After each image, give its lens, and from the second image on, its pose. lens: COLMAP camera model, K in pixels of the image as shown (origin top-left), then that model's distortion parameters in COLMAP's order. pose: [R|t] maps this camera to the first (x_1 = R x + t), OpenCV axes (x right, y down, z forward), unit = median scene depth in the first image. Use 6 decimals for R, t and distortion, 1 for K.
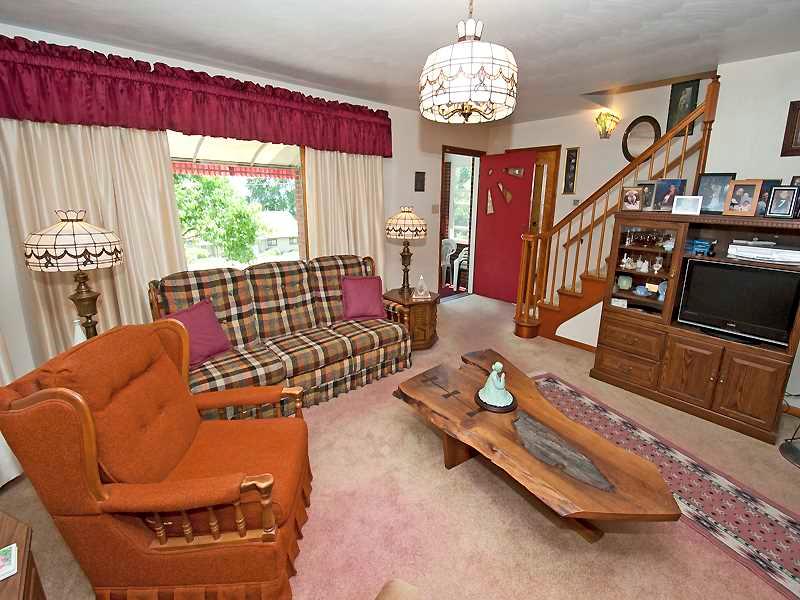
lens RADIAL K [[350.2, 0, 403.9], [0, 350.2, 284.1], [0, 0, 1]] dist [0.019008, -0.022054]
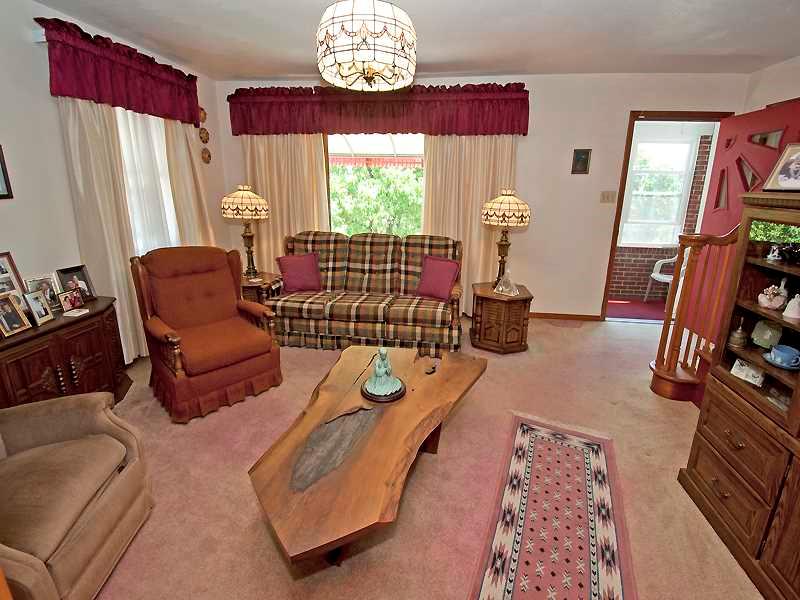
lens RADIAL K [[350.2, 0, 403.9], [0, 350.2, 284.1], [0, 0, 1]] dist [0.019008, -0.022054]
pose [[0.660511, 0.194415, -0.725209, 0.611300], [-0.188553, 0.977891, 0.090422, -0.021338], [0.726755, 0.077016, 0.682566, 0.261997]]
